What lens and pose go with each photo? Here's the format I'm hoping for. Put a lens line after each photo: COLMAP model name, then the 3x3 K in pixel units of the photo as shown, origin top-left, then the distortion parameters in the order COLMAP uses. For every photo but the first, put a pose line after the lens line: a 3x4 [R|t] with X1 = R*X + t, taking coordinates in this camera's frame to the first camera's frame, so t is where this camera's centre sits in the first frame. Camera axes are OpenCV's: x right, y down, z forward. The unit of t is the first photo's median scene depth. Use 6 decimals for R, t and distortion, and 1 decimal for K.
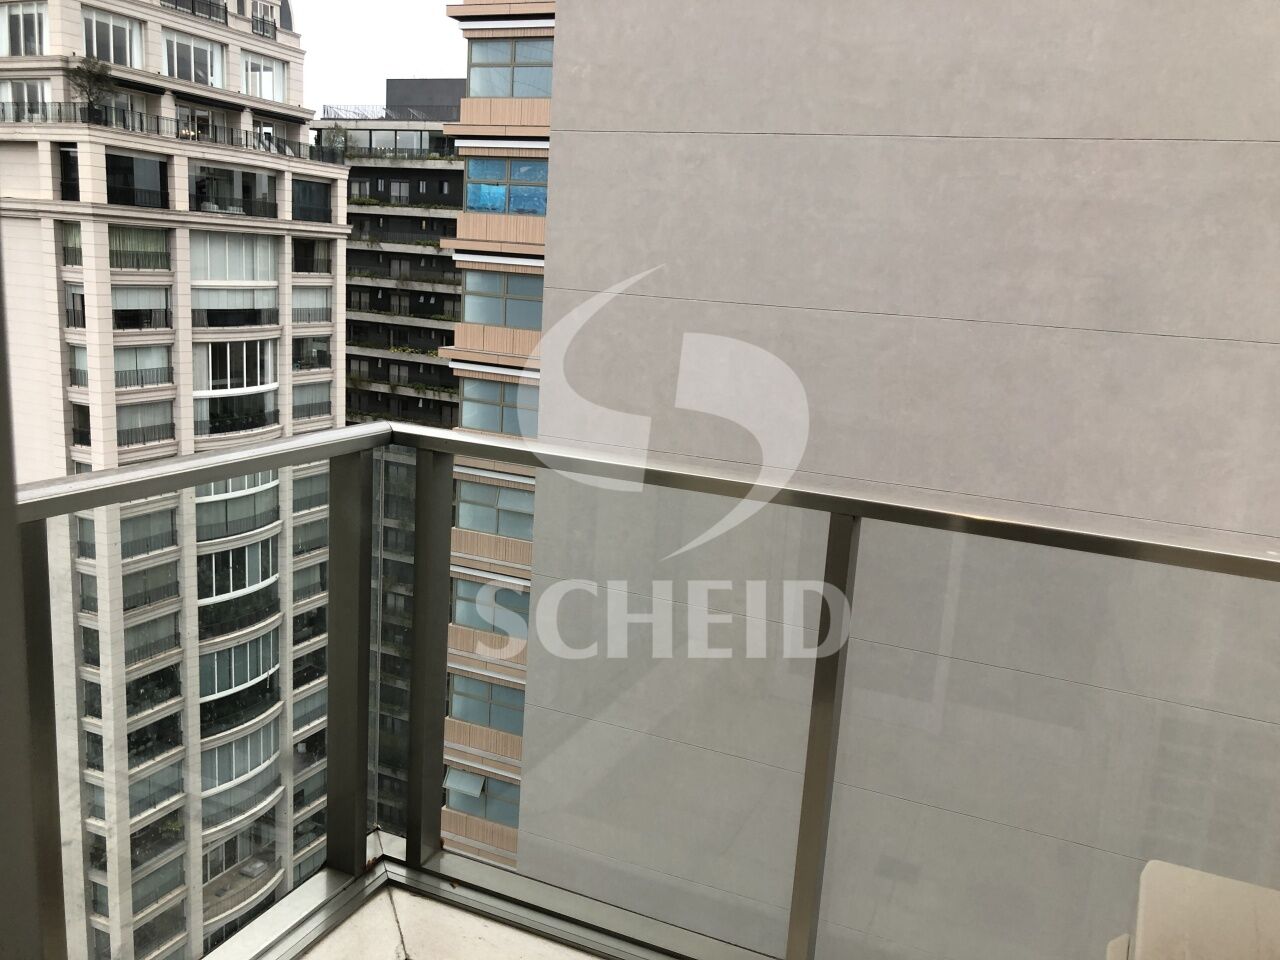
lens RADIAL K [[1052.0, 0, 640.0], [0, 1052.0, 480.0], [0, 0, 1]] dist [0.000206, 0.000044]
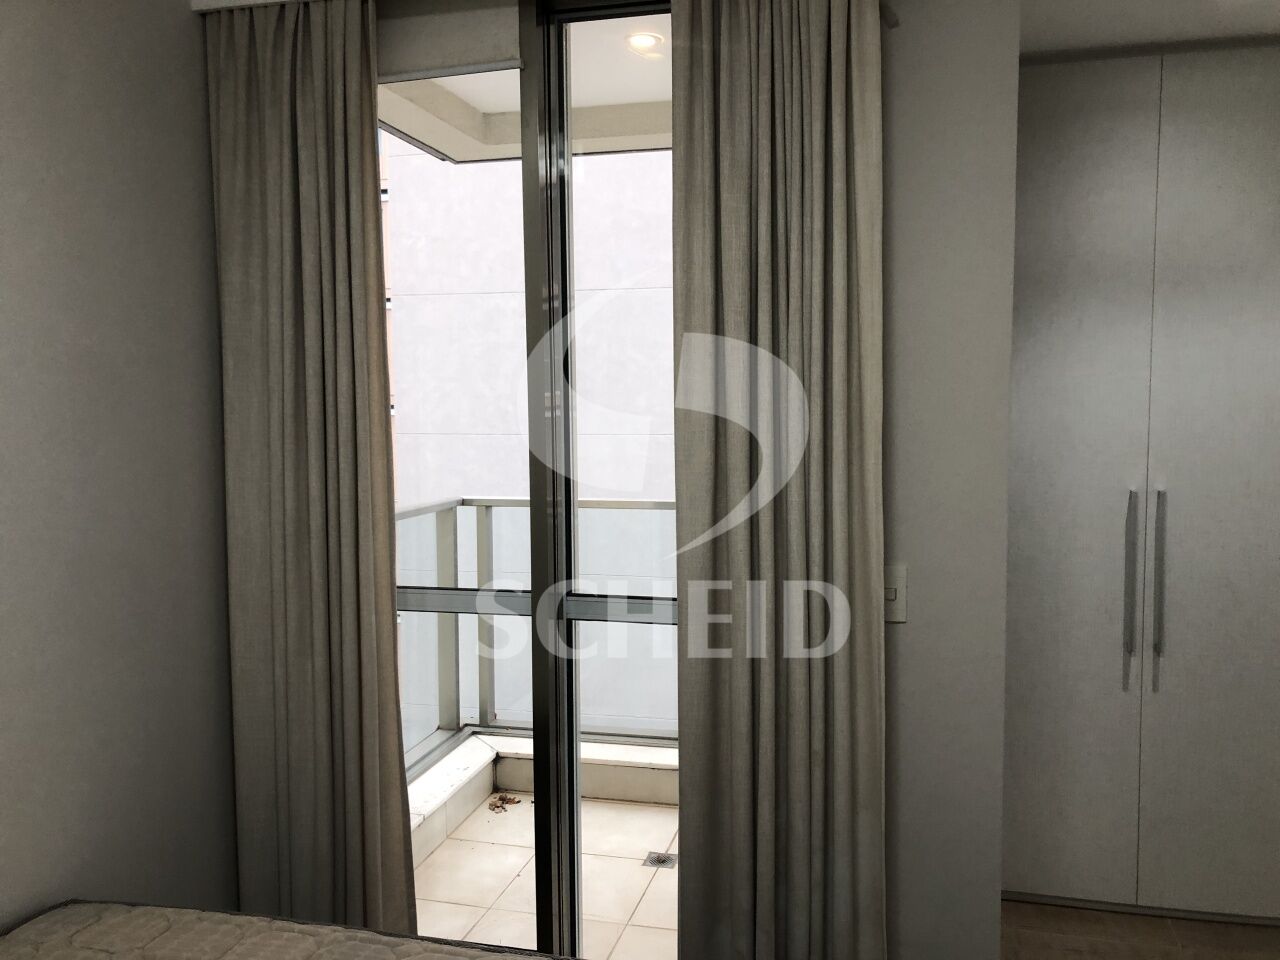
lens RADIAL K [[1052.0, 0, 640.0], [0, 1052.0, 480.0], [0, 0, 1]] dist [0.000206, 0.000044]
pose [[0.984286, -0.083382, 0.155654, -0.196756], [0.102841, 0.987255, -0.121457, 0.187931], [-0.143543, 0.135556, 0.980316, -0.988869]]
